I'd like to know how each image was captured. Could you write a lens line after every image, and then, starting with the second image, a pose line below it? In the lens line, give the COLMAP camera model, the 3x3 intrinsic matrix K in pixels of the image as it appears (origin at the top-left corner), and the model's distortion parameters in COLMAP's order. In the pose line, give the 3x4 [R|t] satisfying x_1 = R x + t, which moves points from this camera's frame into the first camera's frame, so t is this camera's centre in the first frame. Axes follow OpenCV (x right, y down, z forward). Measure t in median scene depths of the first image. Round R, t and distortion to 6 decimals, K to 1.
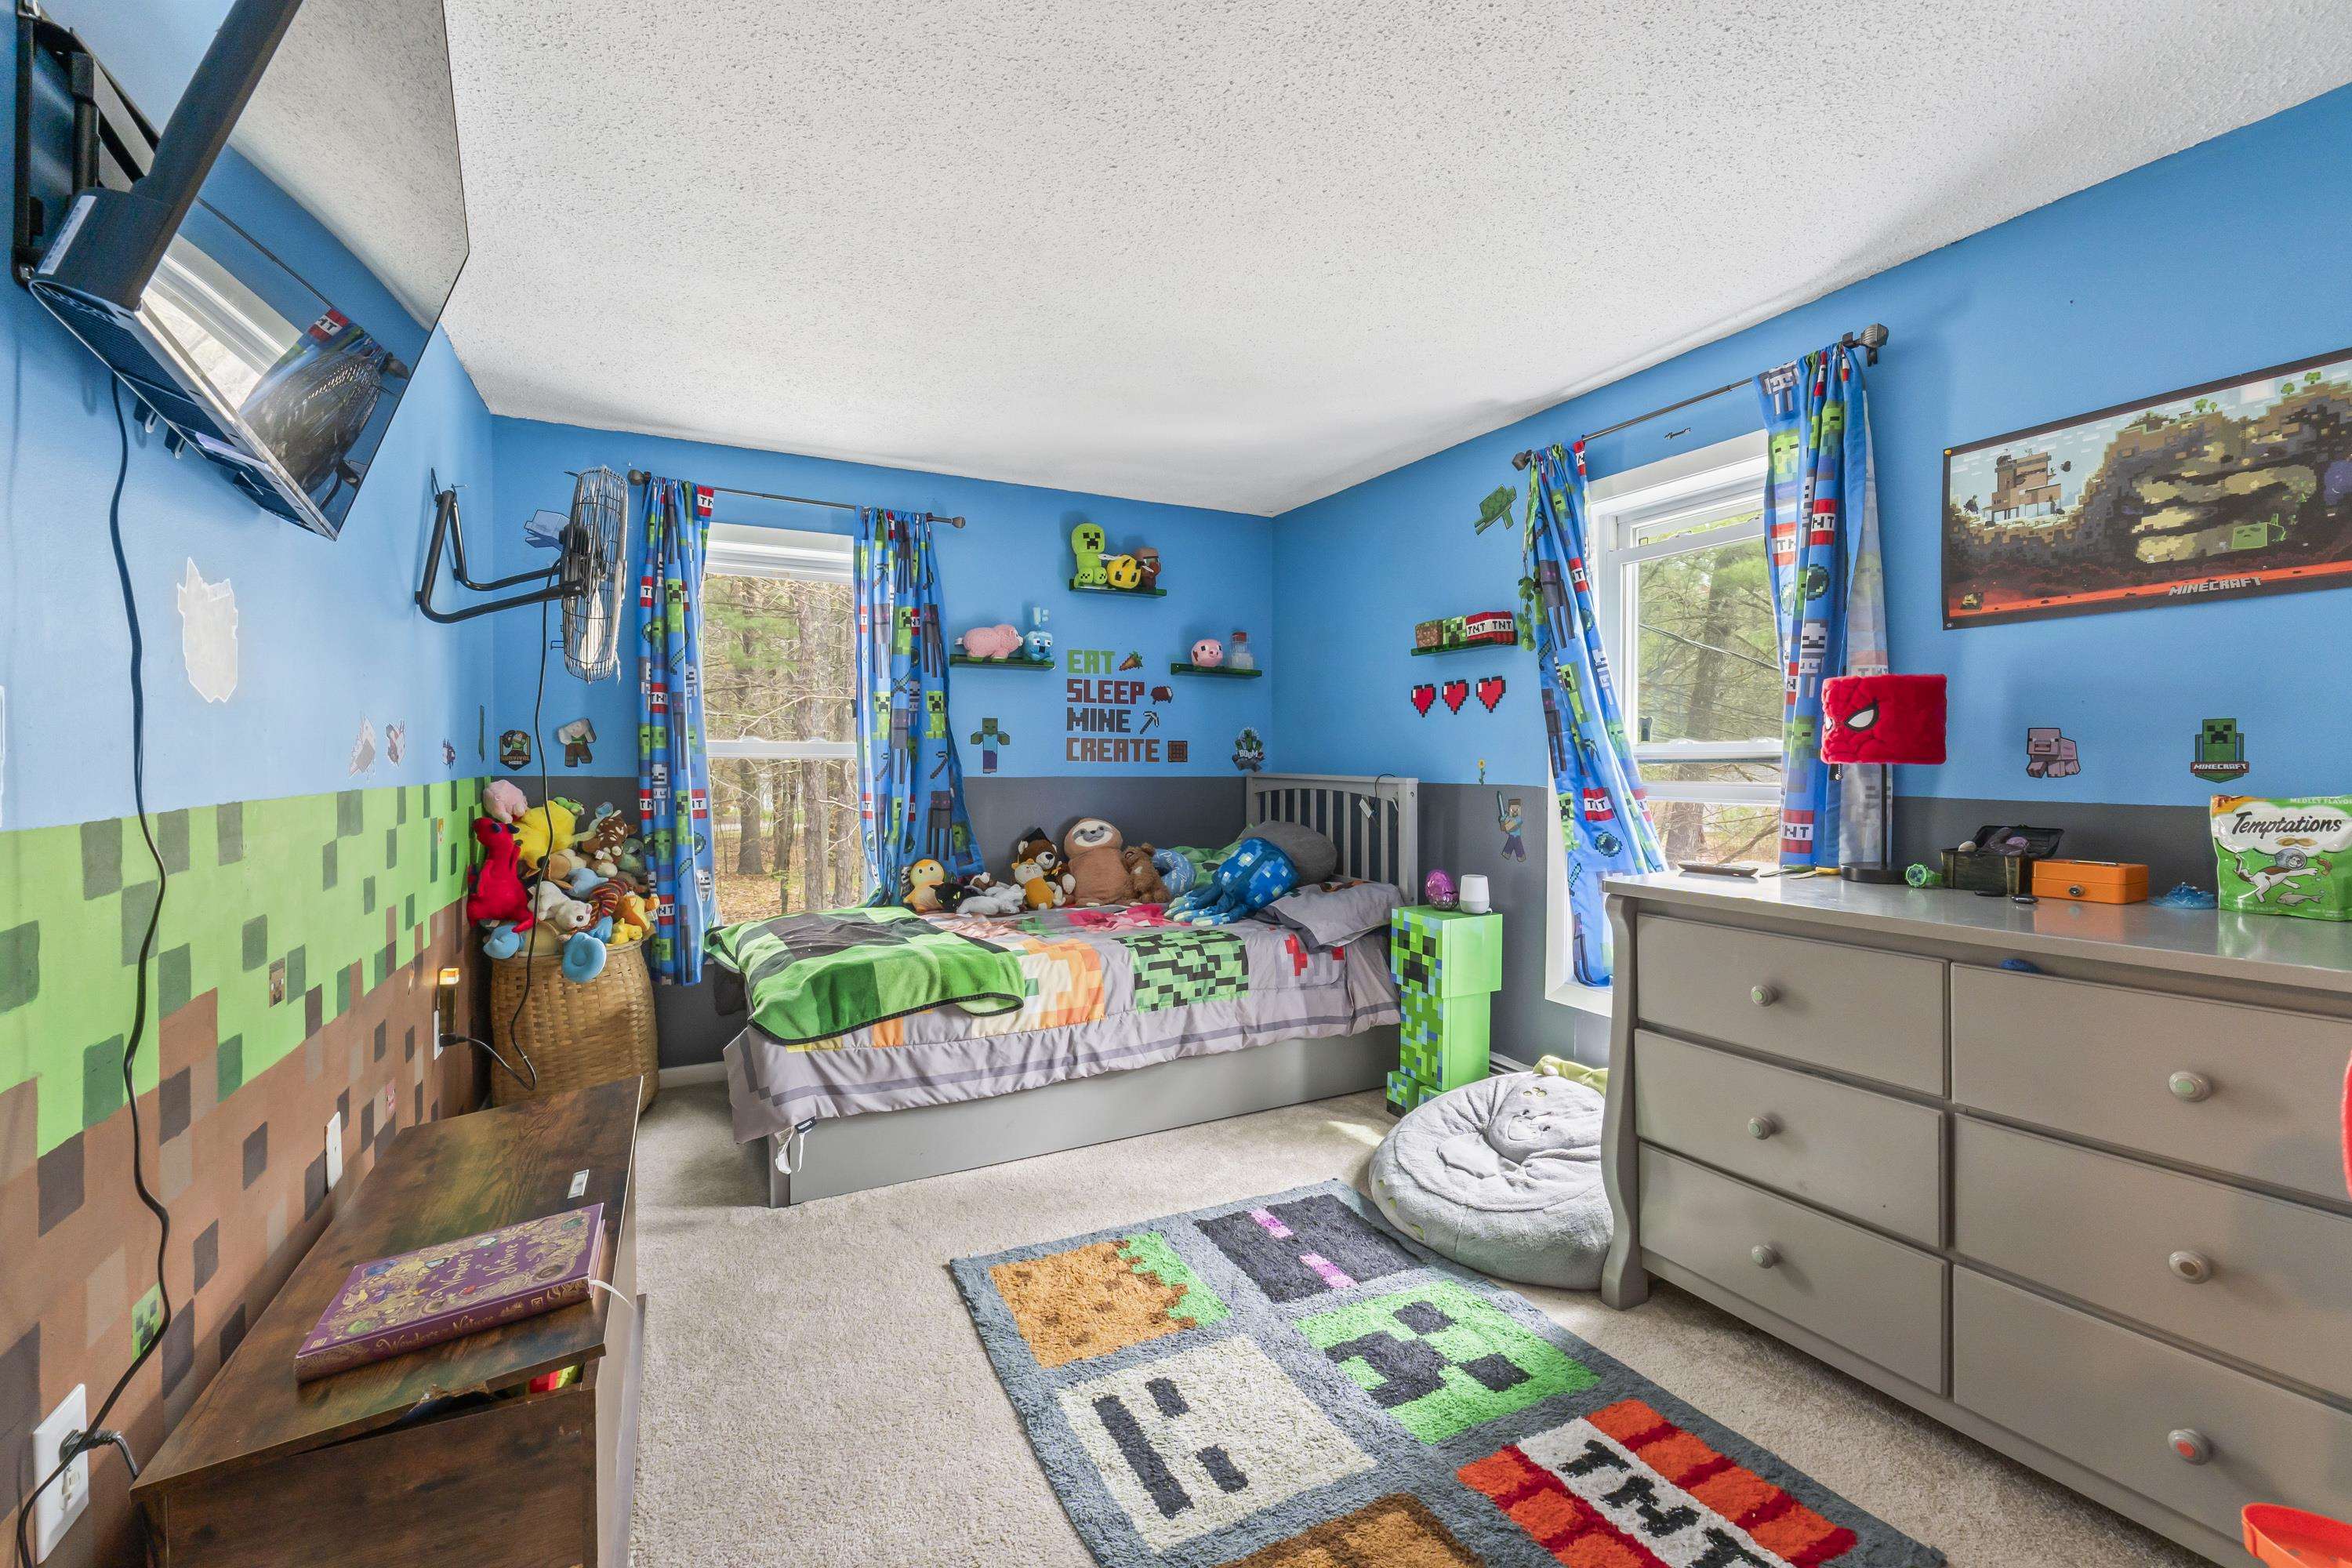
lens RADIAL K [[998.1, 0, 1176.4], [0, 998.1, 769.8], [0, 0, 1]] dist [-0.009766, 0.000870]
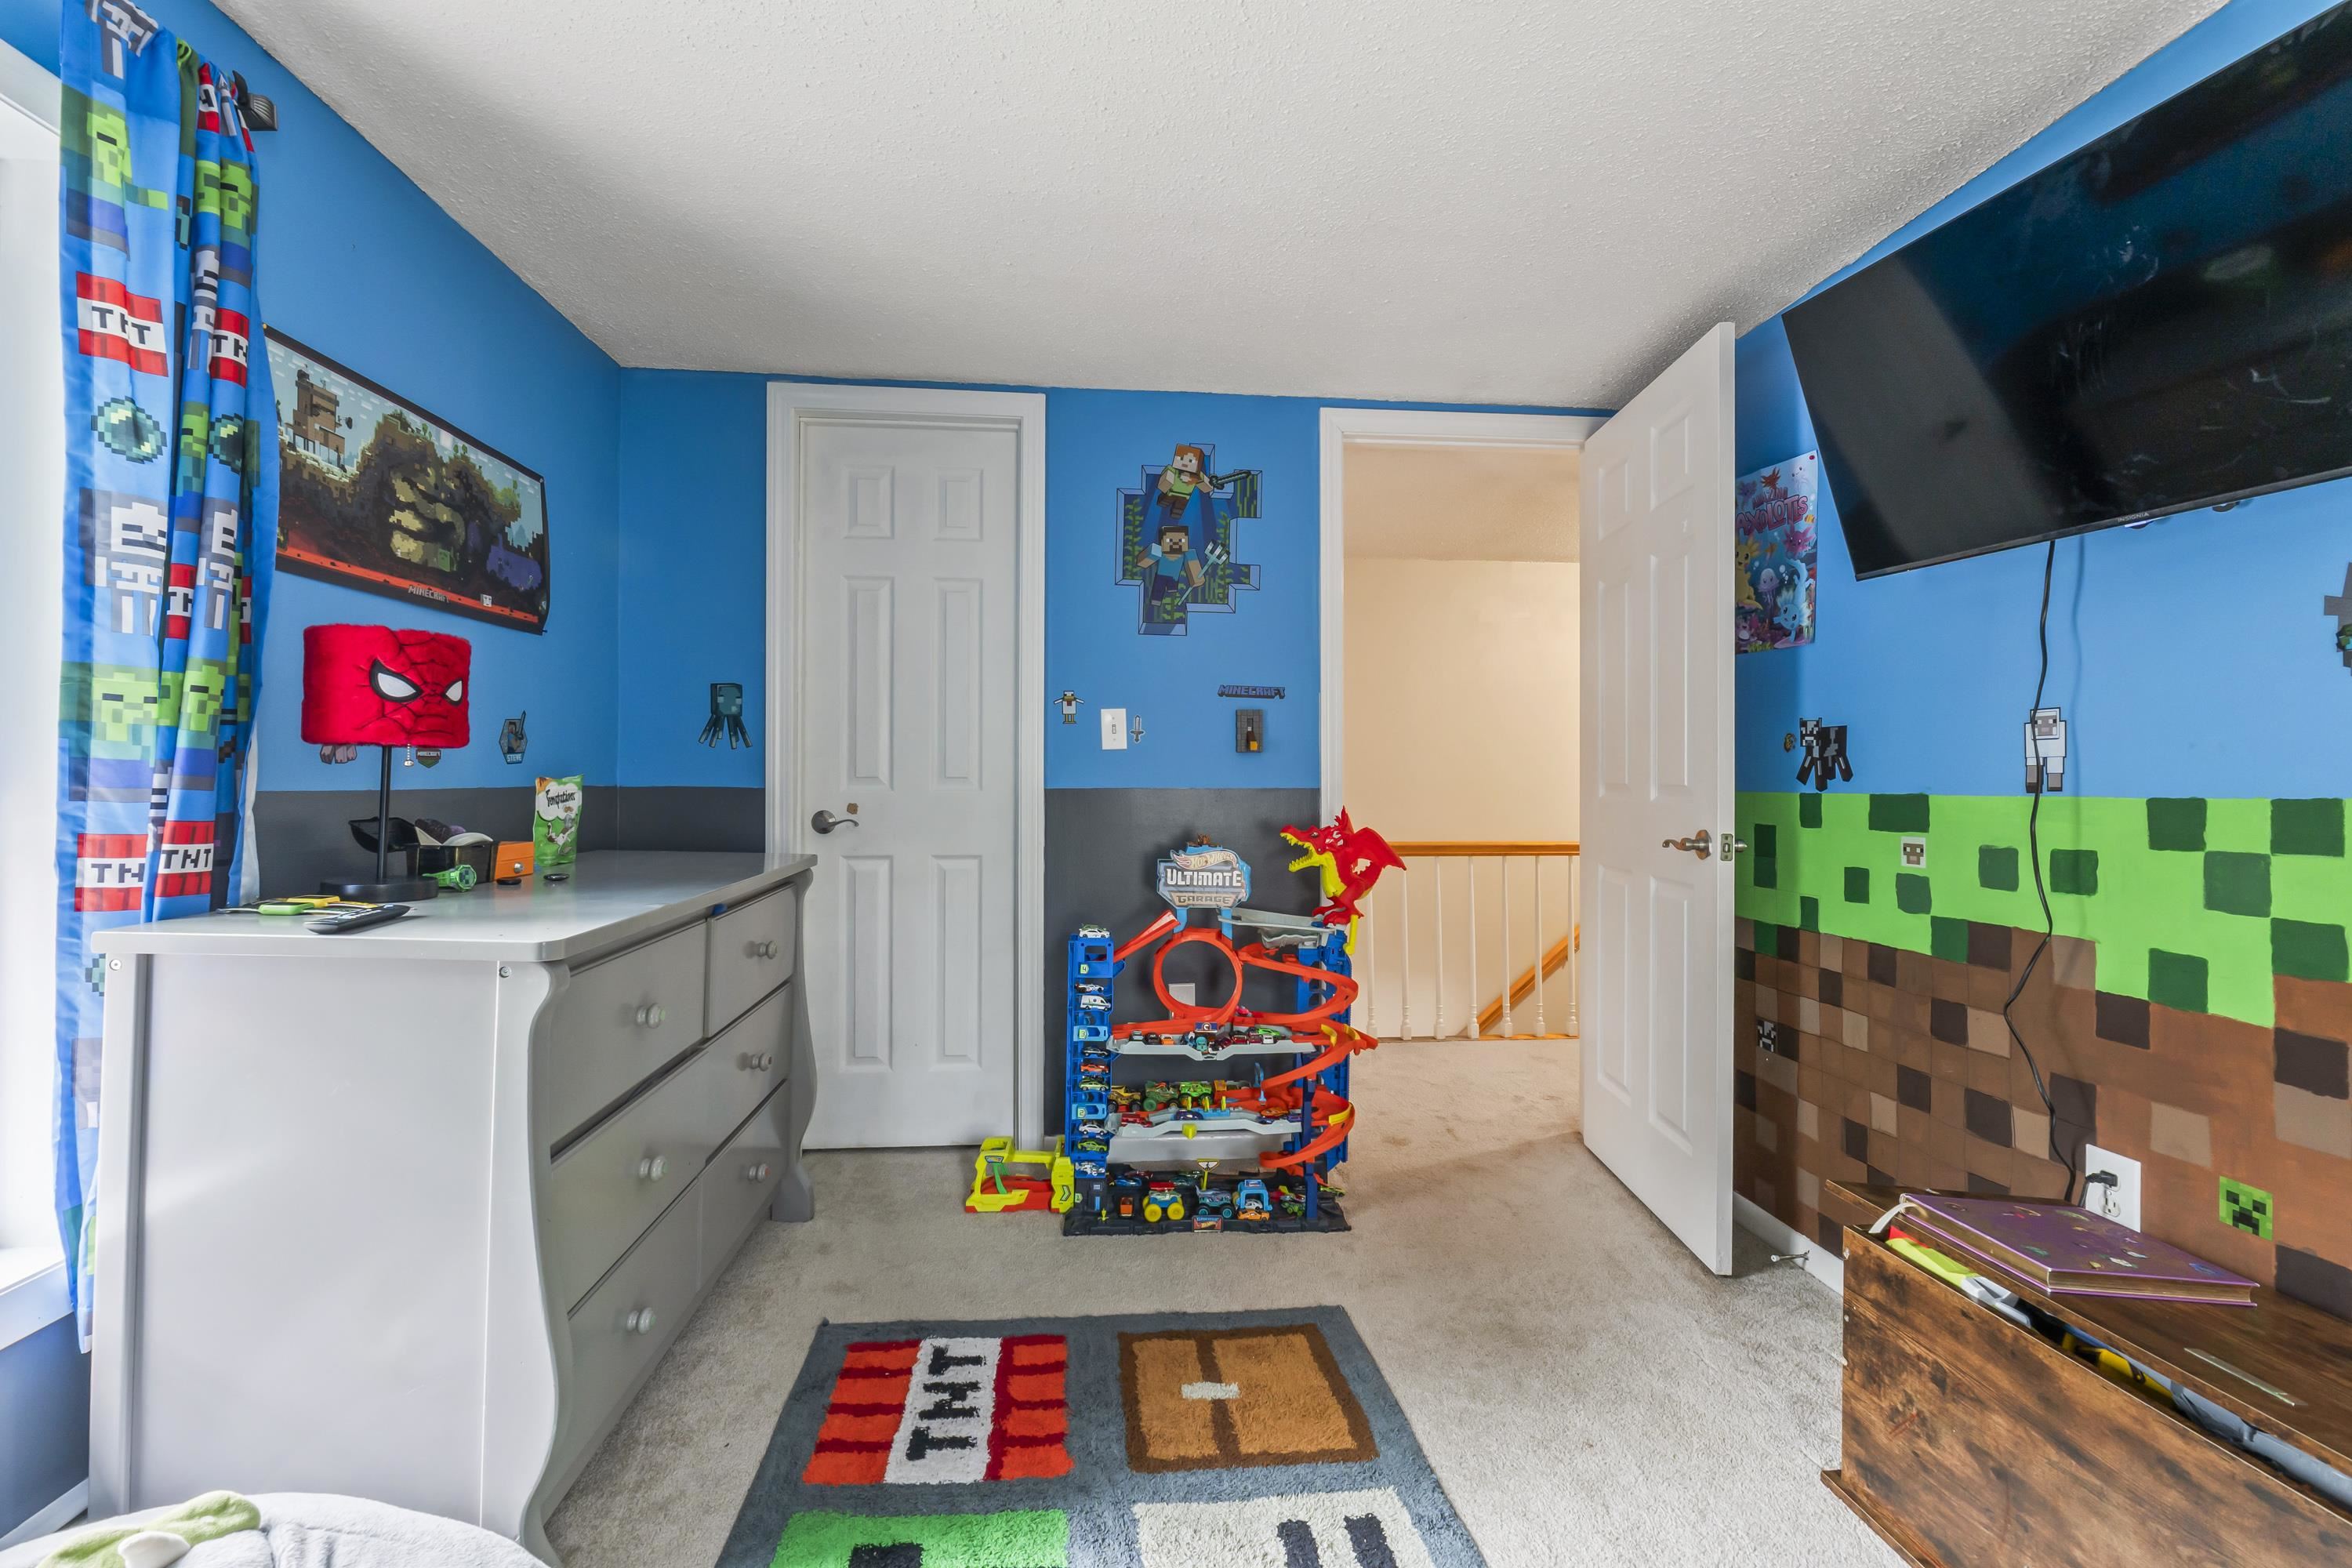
lens RADIAL K [[998.1, 0, 1165.6], [0, 998.1, 773.5], [0, 0, 1]] dist [-0.009766, 0.000870]
pose [[-0.929369, -0.006267, 0.369100, -0.157604], [-0.005153, 0.999979, 0.004005, 0.010712], [-0.369117, 0.001820, -0.929381, 1.787190]]
